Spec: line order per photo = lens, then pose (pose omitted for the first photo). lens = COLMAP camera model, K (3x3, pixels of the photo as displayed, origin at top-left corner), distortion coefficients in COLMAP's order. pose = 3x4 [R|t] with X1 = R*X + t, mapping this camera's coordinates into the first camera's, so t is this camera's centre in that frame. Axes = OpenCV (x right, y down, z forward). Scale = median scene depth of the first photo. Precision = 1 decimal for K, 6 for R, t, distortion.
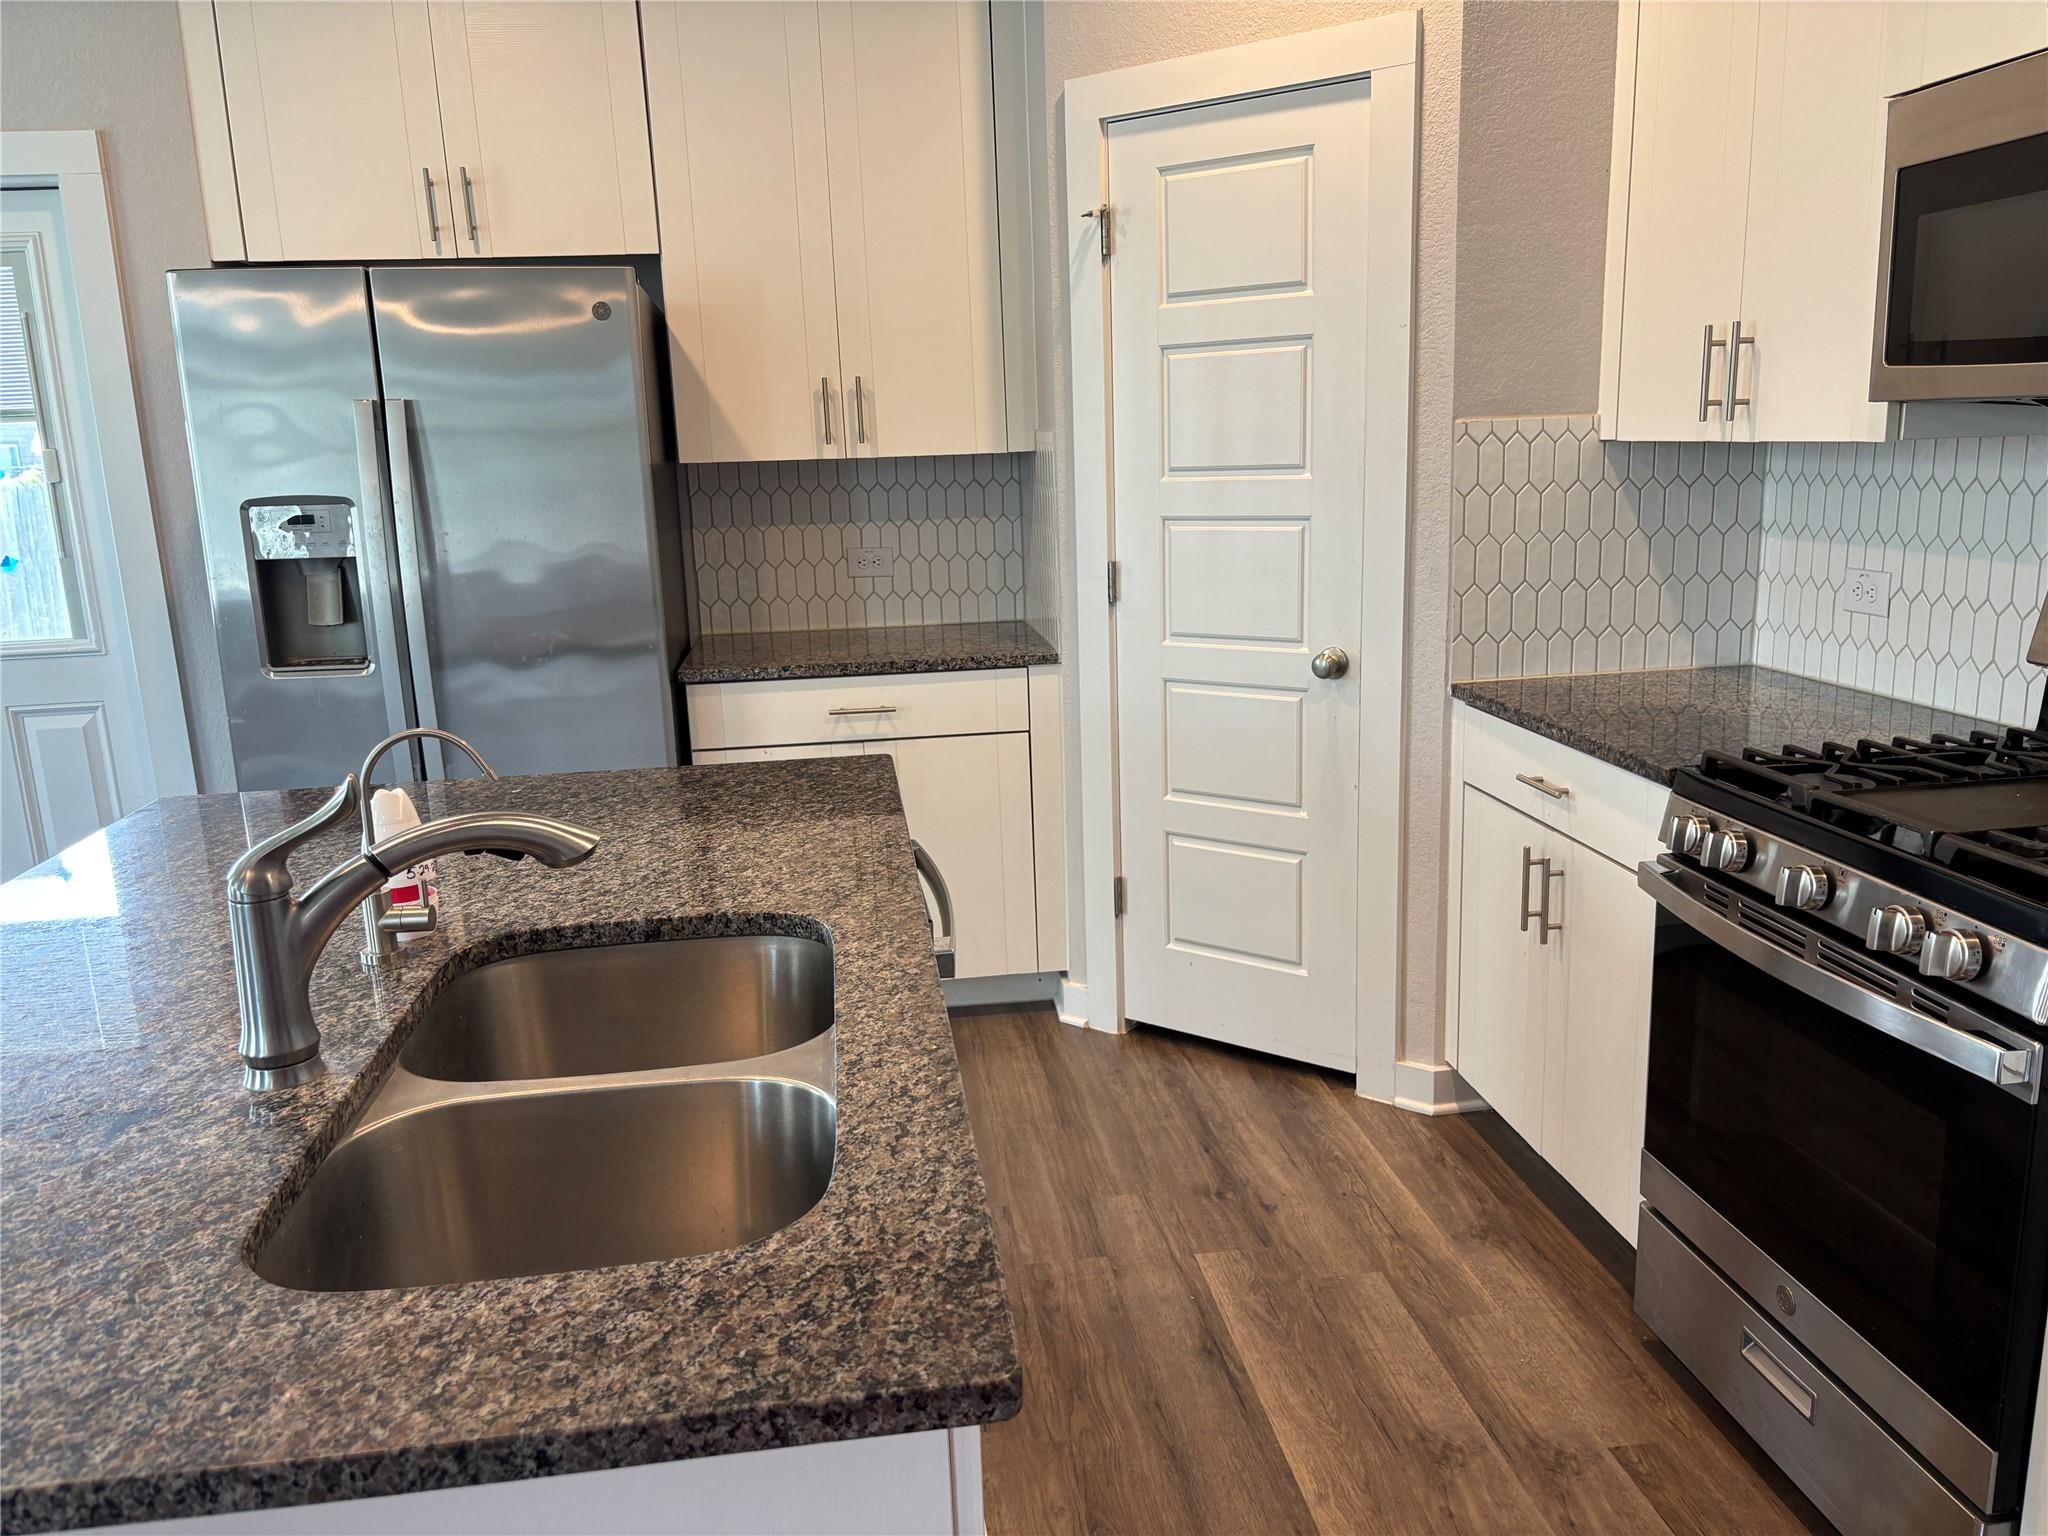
lens RADIAL K [[1548.4, 0, 1029.6], [0, 1548.4, 763.0], [0, 0, 1]] dist [0.040211, -0.047627]
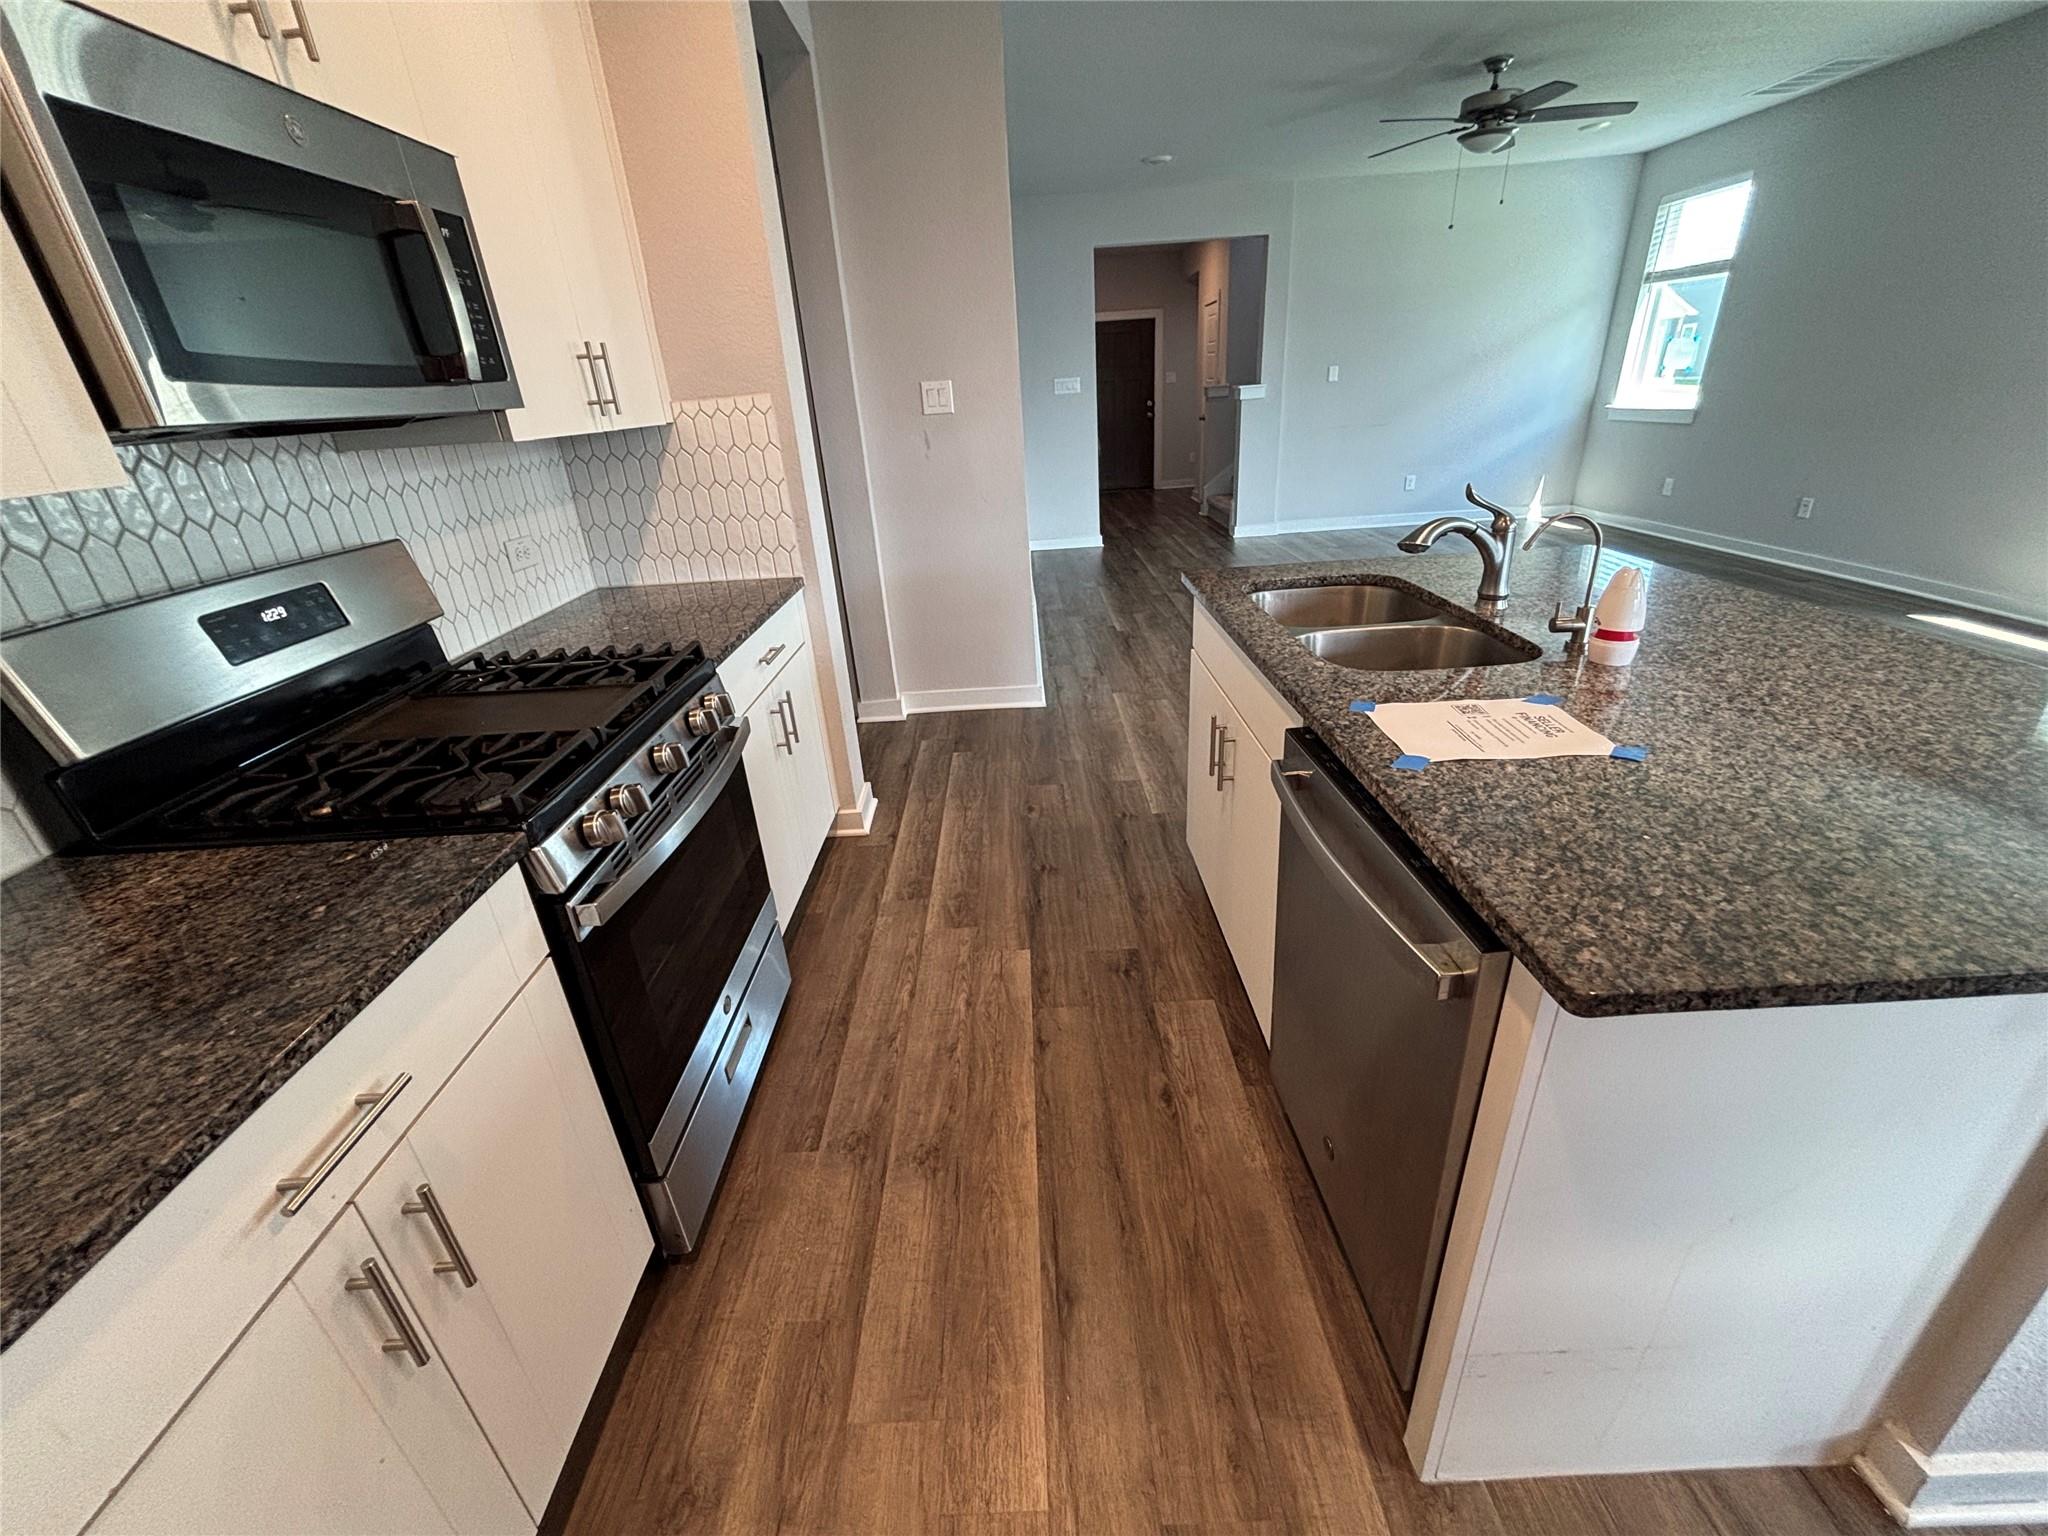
lens RADIAL K [[823.2, 0, 1016.7], [0, 823.2, 764.7], [0, 0, 1]] dist [-0.007896, 0.001227]
pose [[-0.987349, 0.042556, 0.152744, 0.051550], [0.125314, 0.799647, 0.587249, -0.271672], [-0.097150, 0.598961, -0.794863, 1.325637]]
